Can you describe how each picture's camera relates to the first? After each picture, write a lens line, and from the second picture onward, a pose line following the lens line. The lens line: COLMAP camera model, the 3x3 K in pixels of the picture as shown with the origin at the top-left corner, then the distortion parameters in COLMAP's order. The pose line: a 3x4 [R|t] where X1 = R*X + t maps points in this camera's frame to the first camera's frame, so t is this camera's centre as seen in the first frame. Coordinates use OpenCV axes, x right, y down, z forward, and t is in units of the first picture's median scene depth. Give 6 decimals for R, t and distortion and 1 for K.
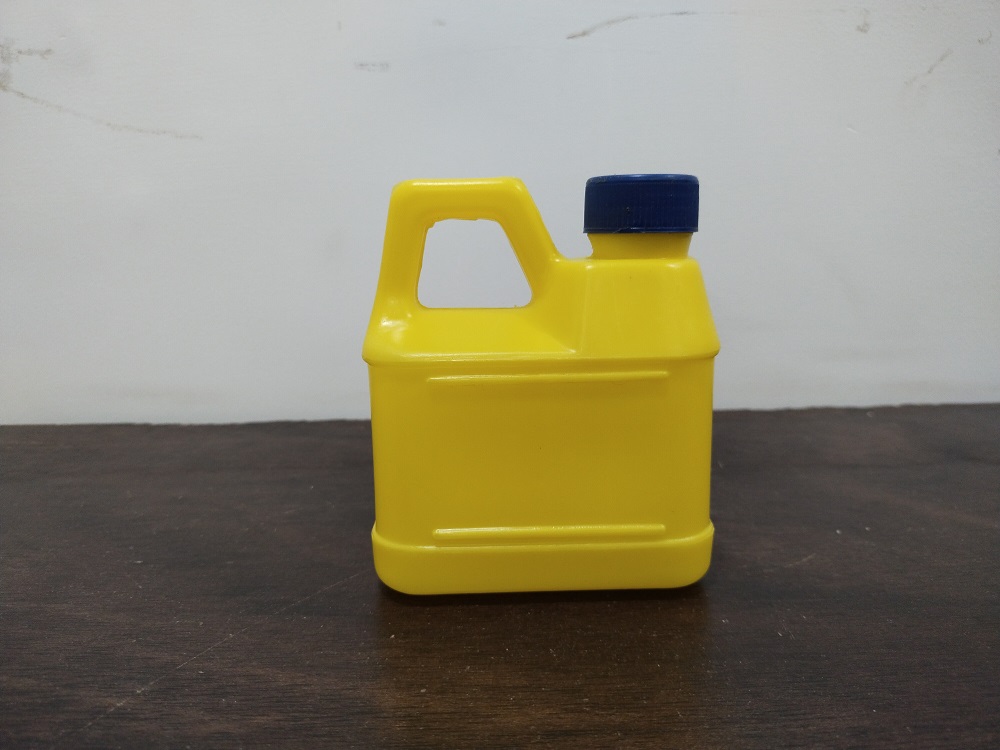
lens RADIAL K [[759.1, 0, 493.0], [0, 759.1, 394.8], [0, 0, 1]] dist [-0.026475, 0.011457]
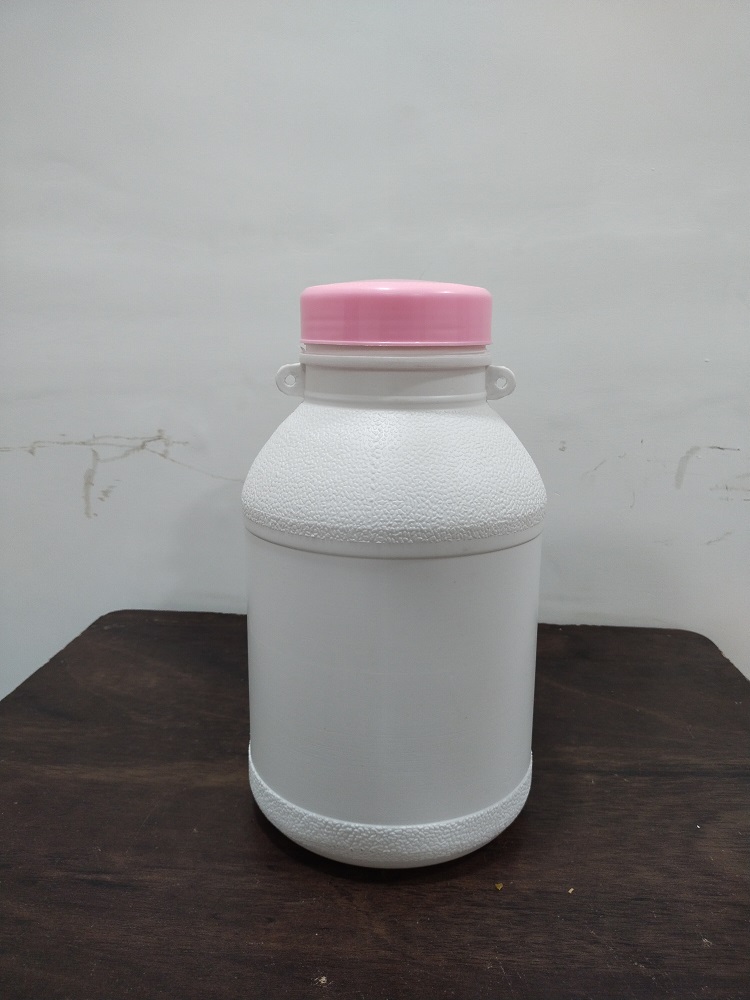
lens RADIAL K [[759.1, 0, 377.3], [0, 759.1, 501.0], [0, 0, 1]] dist [-0.026475, 0.011457]
pose [[0.995829, 0.044466, -0.079674, 0.273046], [-0.046296, 0.998701, -0.021262, -0.500528], [0.078625, 0.024861, 0.996594, -2.177338]]
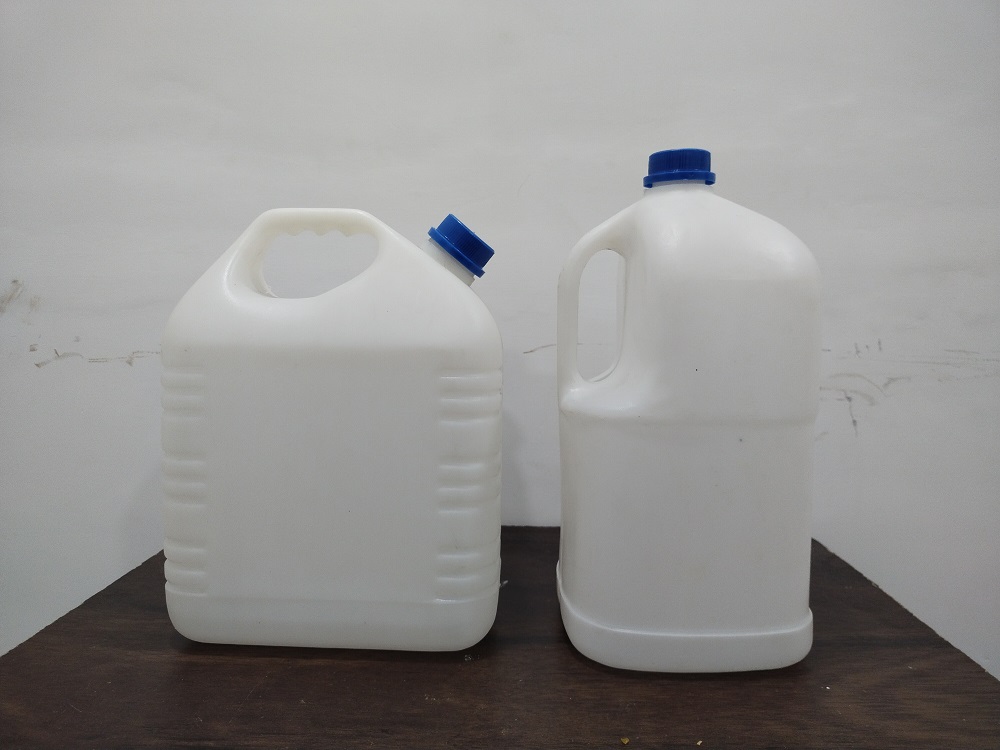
lens RADIAL K [[759.1, 0, 493.0], [0, 759.1, 381.5], [0, 0, 1]] dist [-0.026475, 0.011457]
pose [[0.998694, 0.027759, -0.042882, 0.196143], [-0.033831, 0.988394, -0.148094, -0.113125], [0.038273, 0.149352, 0.988043, -2.177823]]
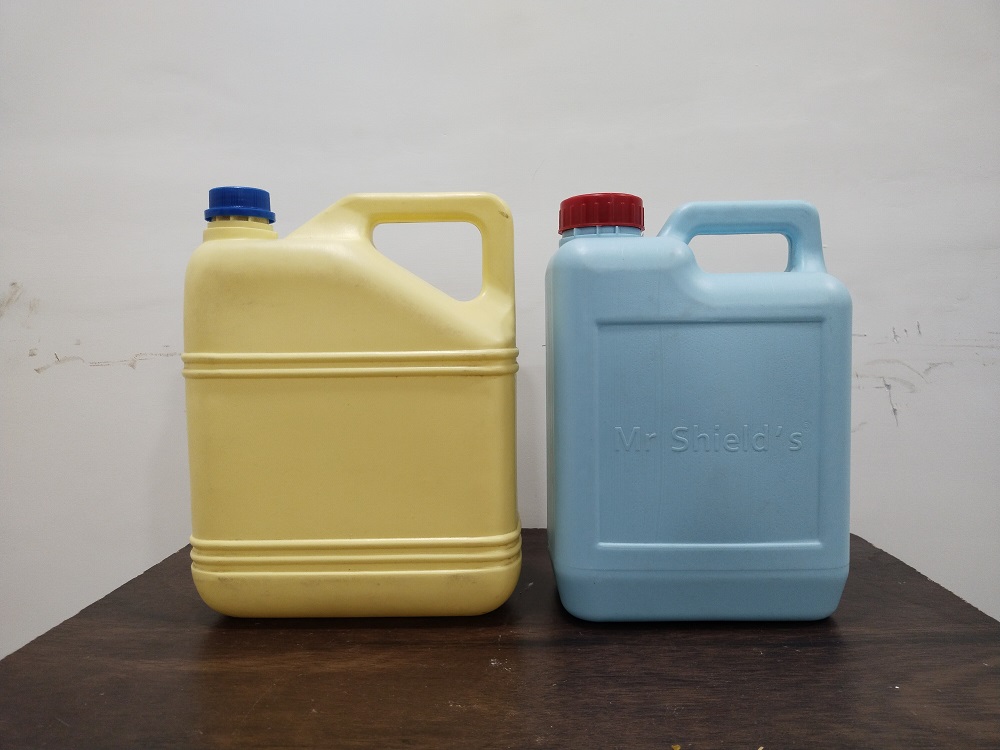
lens RADIAL K [[759.1, 0, 492.4], [0, 759.1, 376.0], [0, 0, 1]] dist [-0.026475, 0.011457]
pose [[0.998306, 0.005190, -0.057942, 0.150979], [-0.015825, 0.982680, -0.184636, -0.000031], [0.055980, 0.185240, 0.981097, -1.961622]]
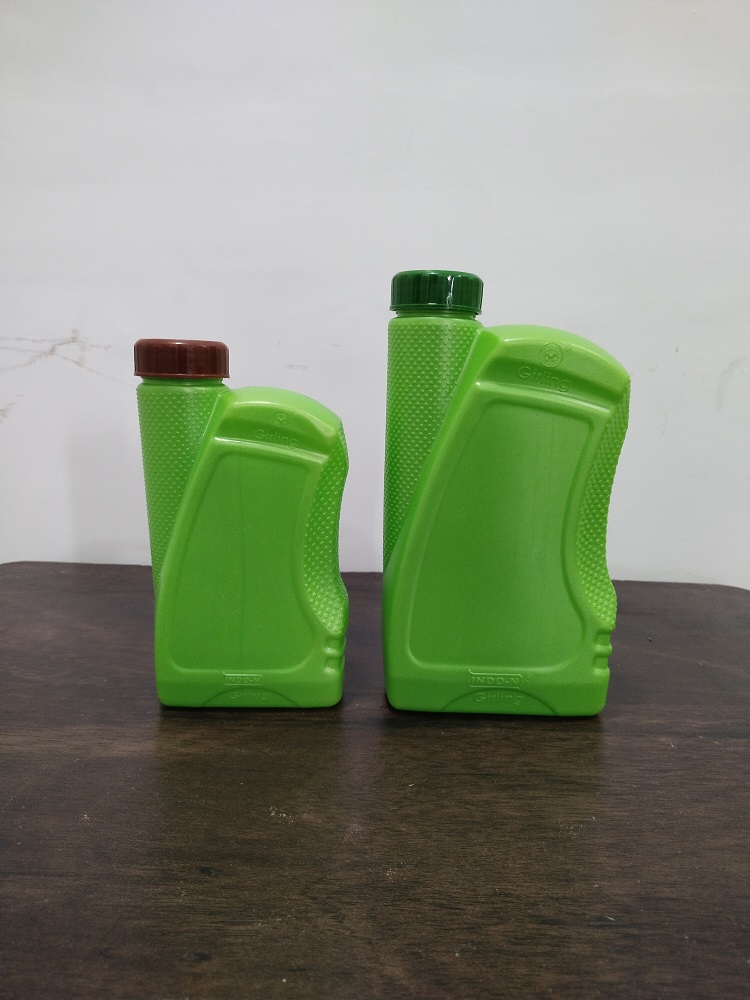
lens RADIAL K [[759.1, 0, 375.3], [0, 759.1, 508.8], [0, 0, 1]] dist [-0.026475, 0.011457]
pose [[0.998511, 0.052802, -0.013686, 0.118952], [-0.053491, 0.996985, -0.056205, -0.038100], [0.010678, 0.056853, 0.998325, -1.337115]]
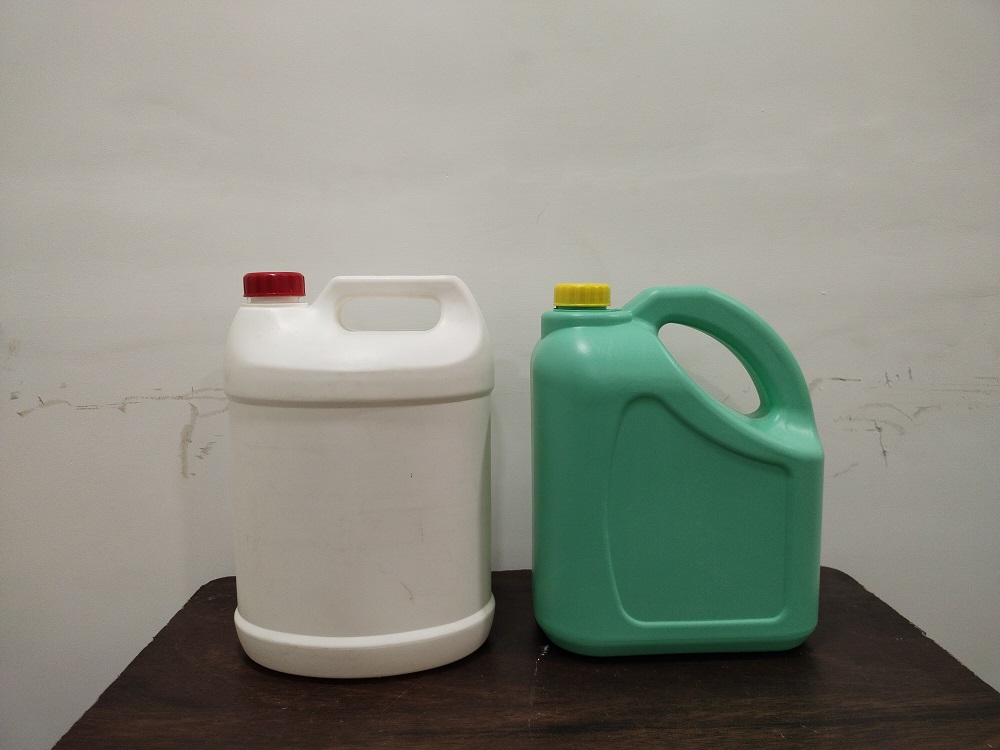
lens RADIAL K [[759.1, 0, 492.6], [0, 759.1, 376.4], [0, 0, 1]] dist [-0.026475, 0.011457]
pose [[0.999976, 0.003865, 0.005803, -0.114346], [-0.003130, 0.992561, -0.121709, -0.471645], [-0.006230, 0.121688, 0.992549, -2.028957]]
